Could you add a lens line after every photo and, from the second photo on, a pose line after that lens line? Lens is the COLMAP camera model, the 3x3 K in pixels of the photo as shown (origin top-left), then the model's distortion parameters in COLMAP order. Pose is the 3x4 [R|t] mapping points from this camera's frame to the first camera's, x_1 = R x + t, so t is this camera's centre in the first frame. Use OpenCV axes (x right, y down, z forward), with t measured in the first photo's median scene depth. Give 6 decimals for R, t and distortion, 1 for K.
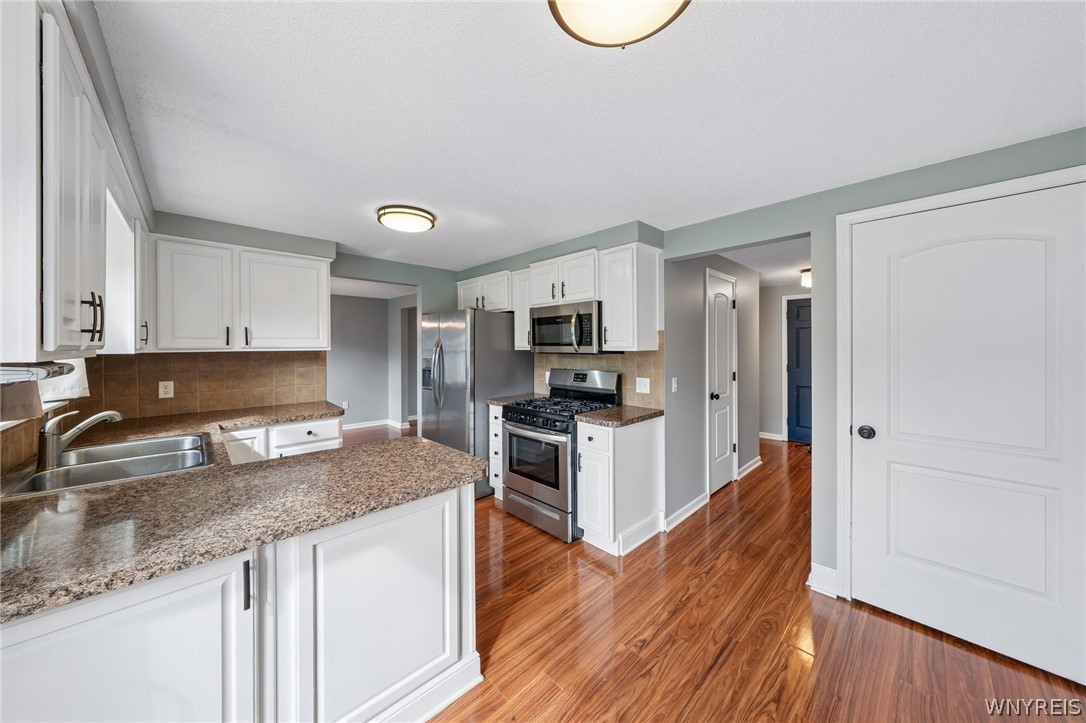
lens RADIAL K [[366.4, 0, 541.4], [0, 366.4, 345.7], [0, 0, 1]] dist [-0.001403, -0.000081]
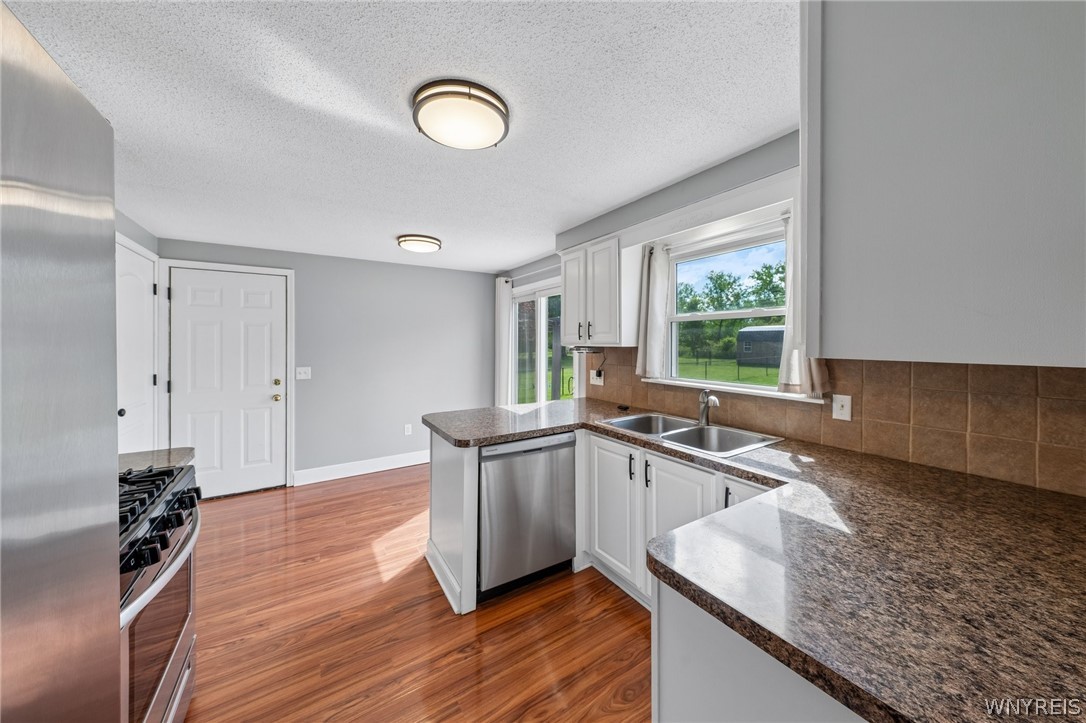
lens RADIAL K [[366.4, 0, 541.4], [0, 366.4, 345.7], [0, 0, 1]] dist [-0.001403, -0.000081]
pose [[-0.981155, 0.001453, 0.193217, -0.626321], [0.001791, 0.999997, 0.001573, 0.012190], [-0.193214, 0.001890, -0.981155, 1.607896]]
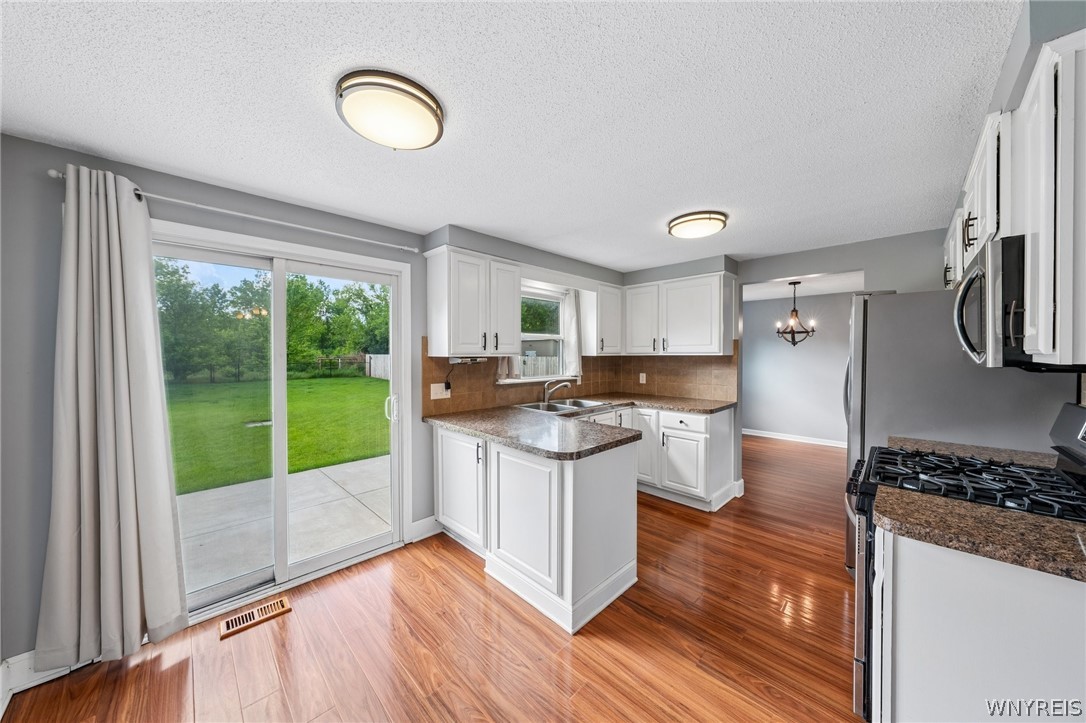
lens RADIAL K [[363.2, 0, 544.1], [0, 363.2, 357.3], [0, 0, 1]] dist [-0.000587, 0.000002]
pose [[0.025242, 0.013573, -0.999589, 0.658393], [0.004459, 0.999896, 0.013690, 0.002040], [0.999671, -0.004803, 0.025179, 0.584669]]
